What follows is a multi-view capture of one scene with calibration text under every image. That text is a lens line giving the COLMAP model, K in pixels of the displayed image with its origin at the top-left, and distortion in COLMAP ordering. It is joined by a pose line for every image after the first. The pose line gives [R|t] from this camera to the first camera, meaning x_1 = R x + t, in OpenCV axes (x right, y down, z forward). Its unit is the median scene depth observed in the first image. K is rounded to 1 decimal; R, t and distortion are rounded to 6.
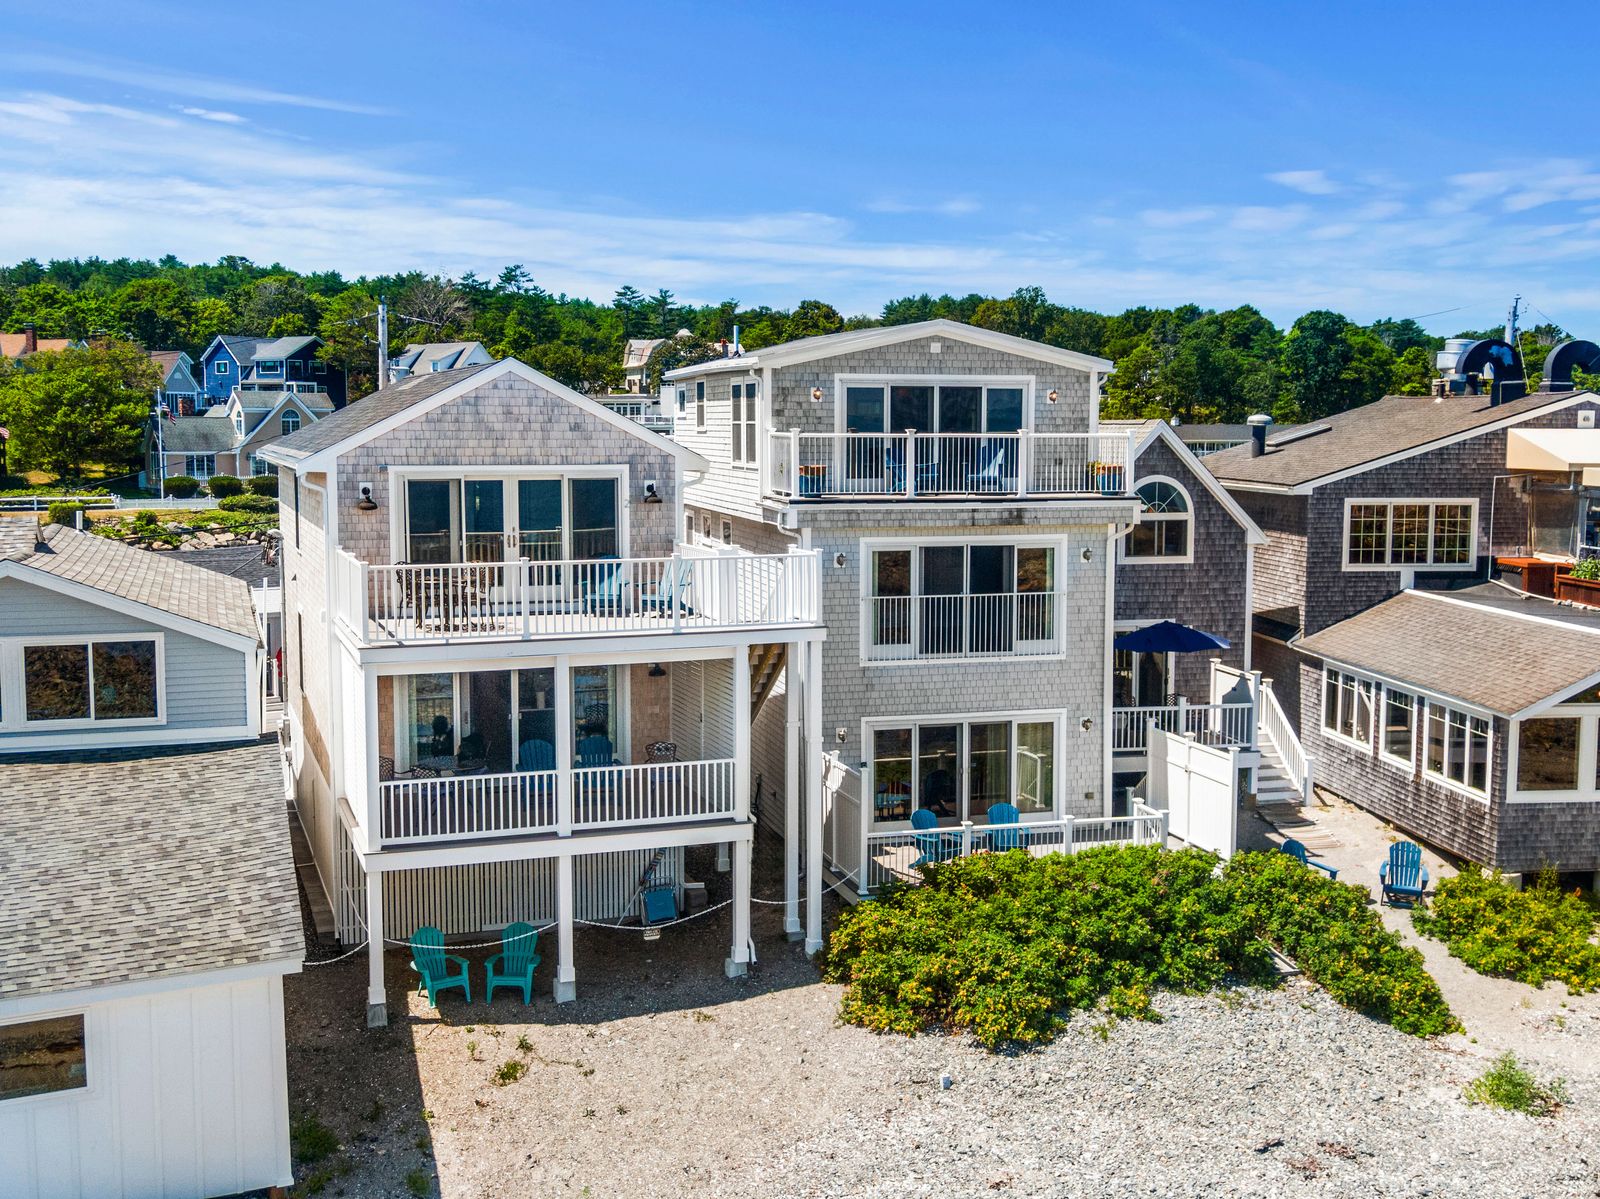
lens RADIAL K [[1728.9, 0, 800.0], [0, 1728.9, 599.5], [0, 0, 1]] dist [0.020955, -0.026618]
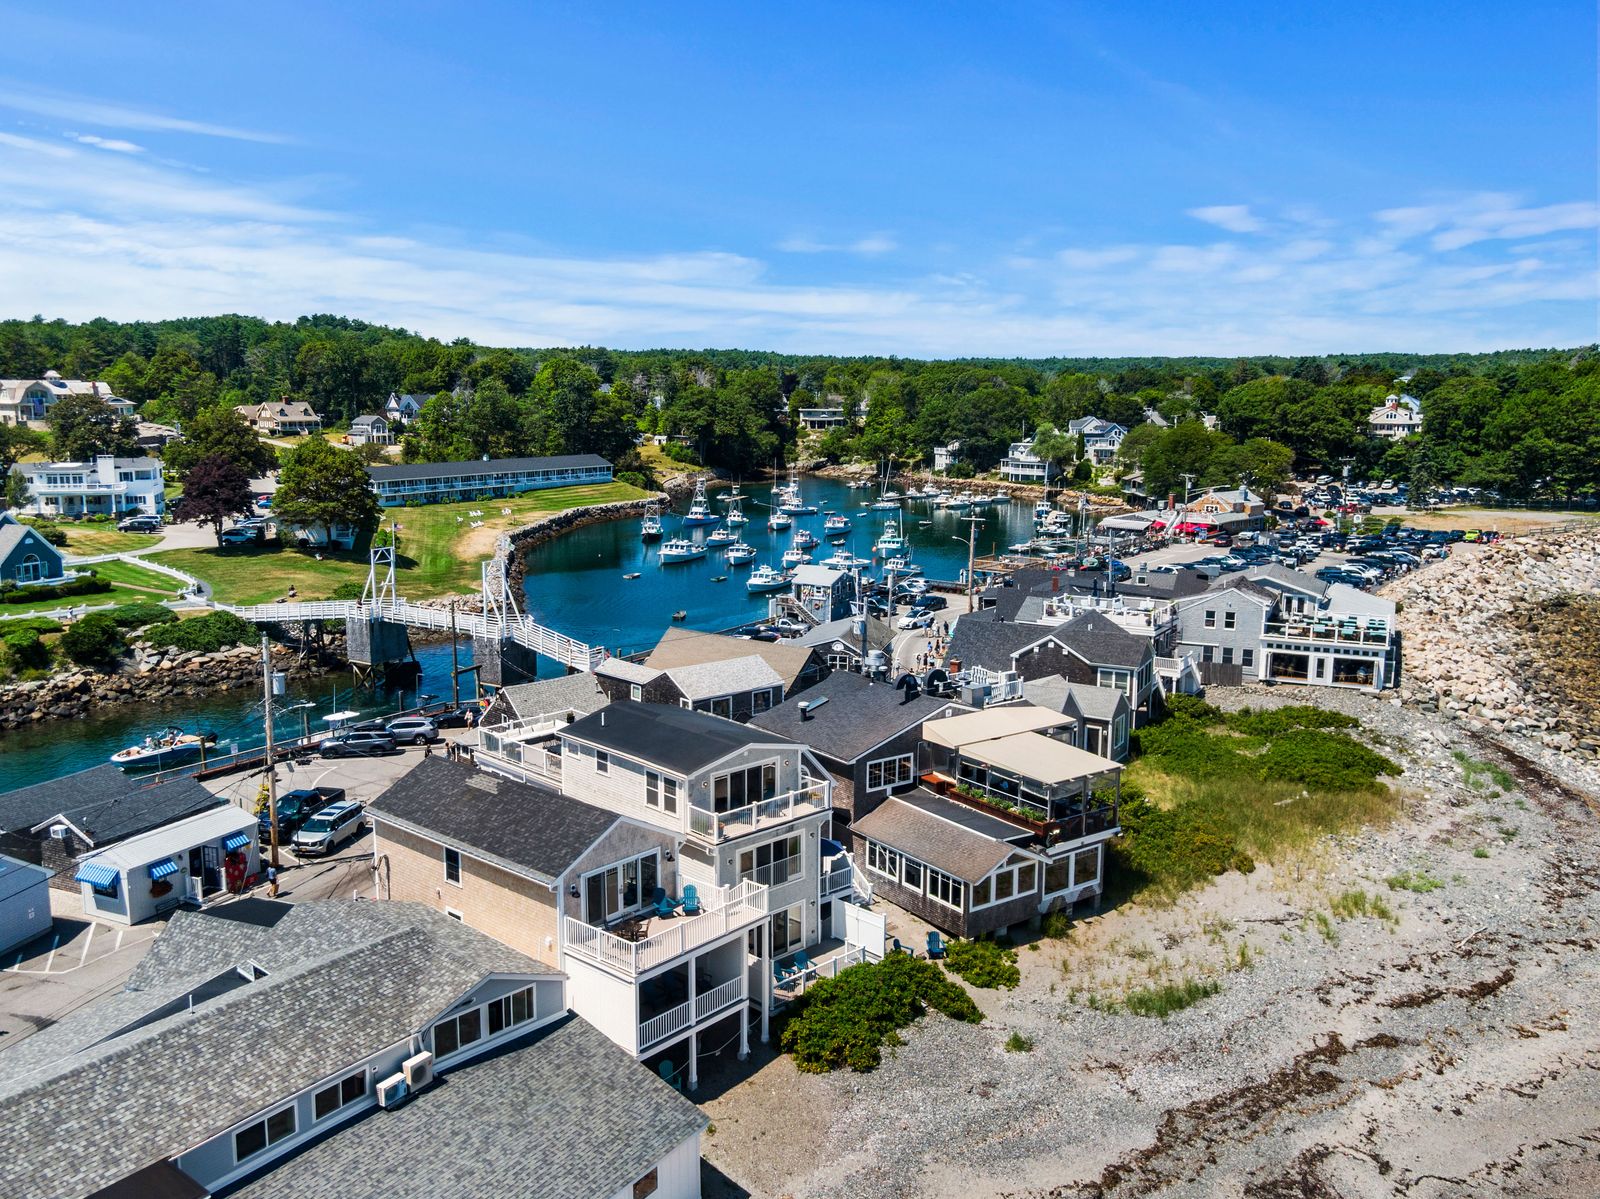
lens RADIAL K [[1285.7, 0, 800.0], [0, 1285.7, 599.5], [0, 0, 1]] dist [0.035906, -0.000054]
pose [[0.873834, -0.075820, 0.480276, -0.699339], [0.044564, 0.996099, 0.076169, -0.501098], [-0.484177, -0.045156, 0.873804, -0.547693]]
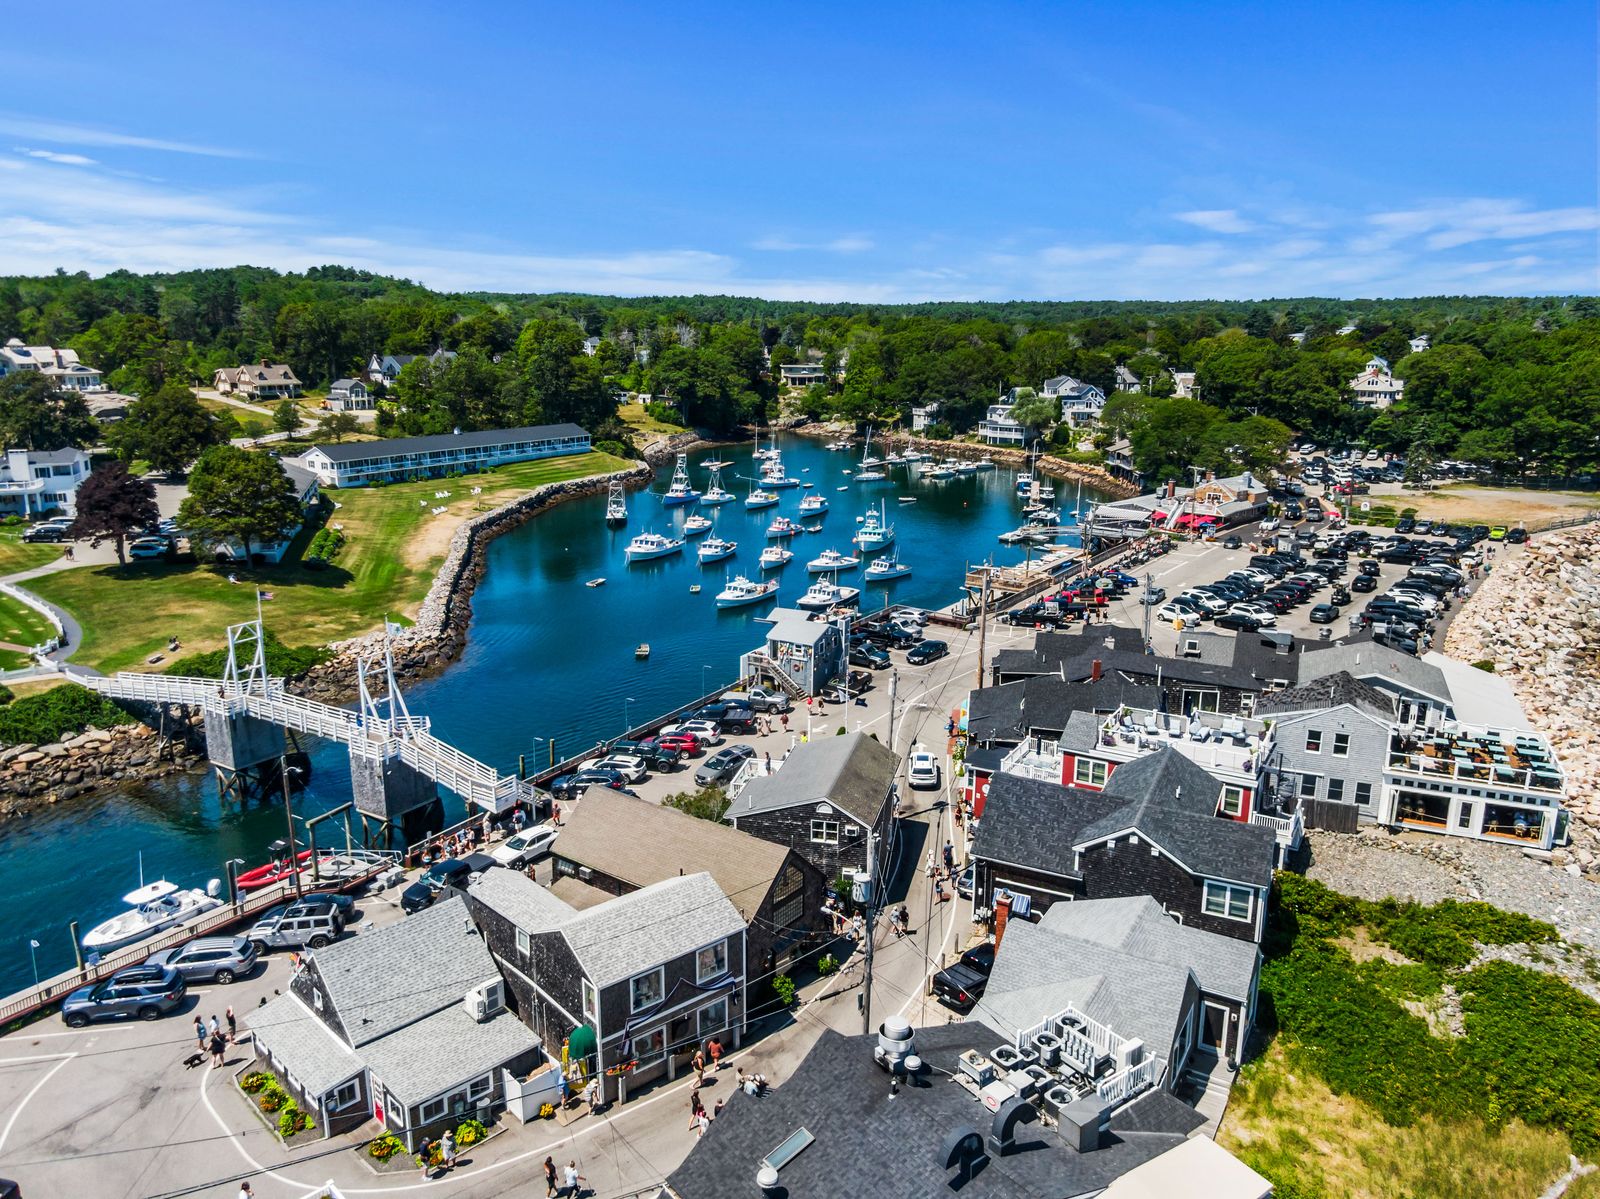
lens RADIAL K [[1133.3, 0, 800.0], [0, 1133.3, 599.5], [0, 0, 1]] dist [0.042718, -0.046771]
pose [[0.866602, -0.114054, 0.485790, -0.053722], [0.046332, 0.987714, 0.149244, -0.831998], [-0.496844, -0.106827, 0.861240, 0.540057]]
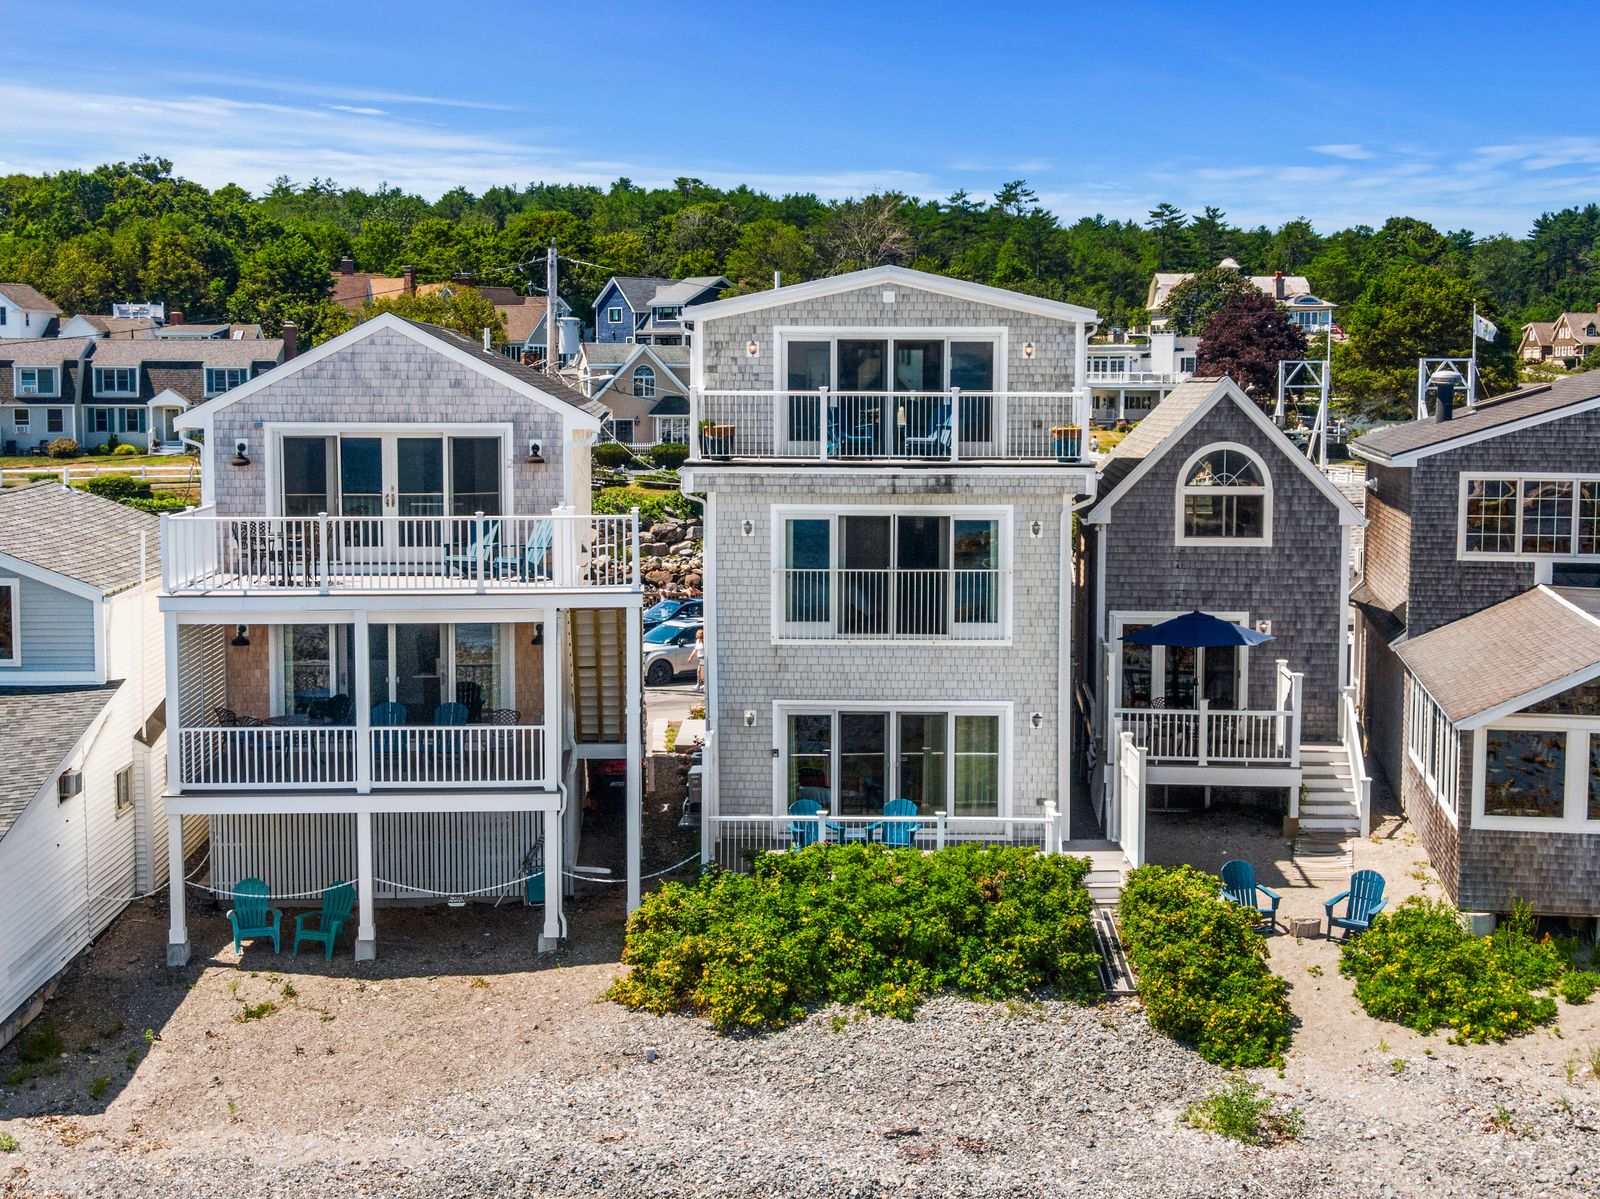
lens RADIAL K [[2263.7, 0, 800.0], [0, 2263.7, 599.5], [0, 0, 1]] dist [0.019217, -0.033549]
pose [[0.959492, 0.028073, -0.280333, 0.388187], [-0.029675, 0.999558, -0.001474, 0.016218], [0.280168, 0.009733, 0.959902, -0.153086]]
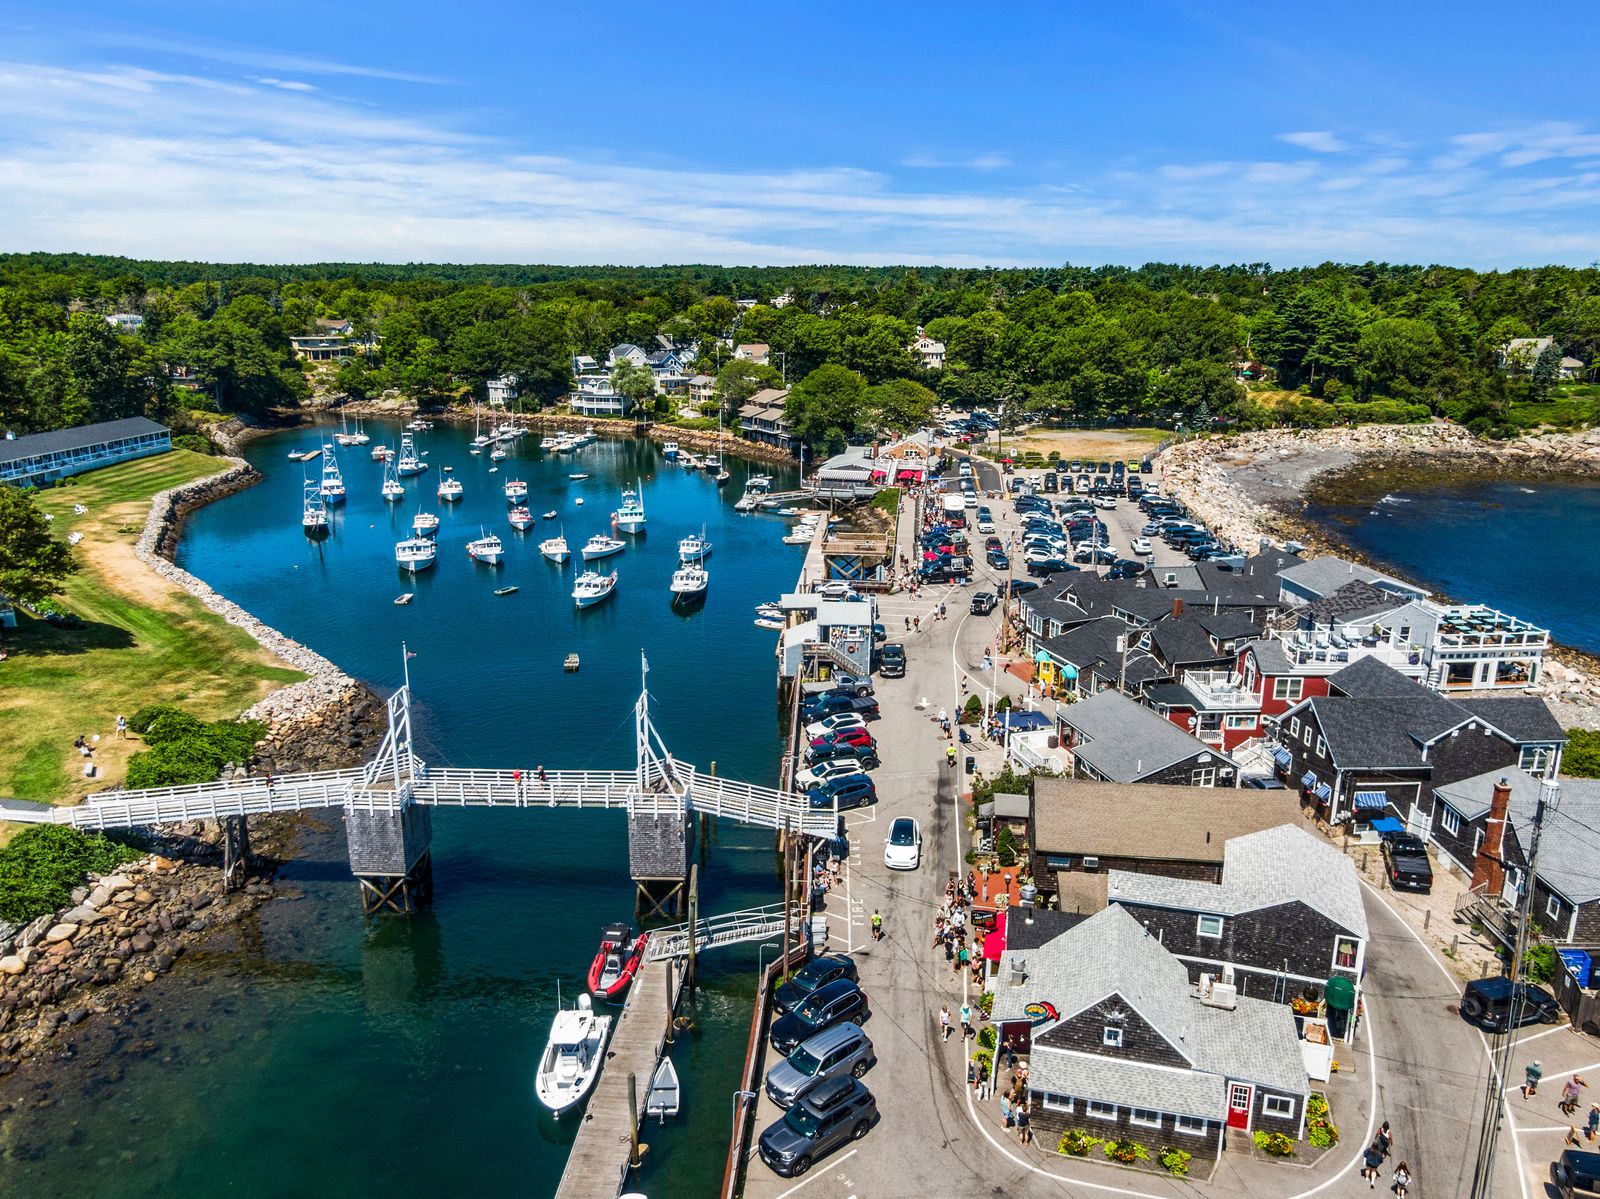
lens RADIAL K [[1130.4, 0, 800.0], [0, 1130.4, 599.5], [0, 0, 1]] dist [0.061275, -0.086401]
pose [[0.508175, -0.224779, 0.831404, -1.318580], [0.083726, 0.973662, 0.212064, -1.005825], [-0.857174, -0.038156, 0.513611, 1.839991]]
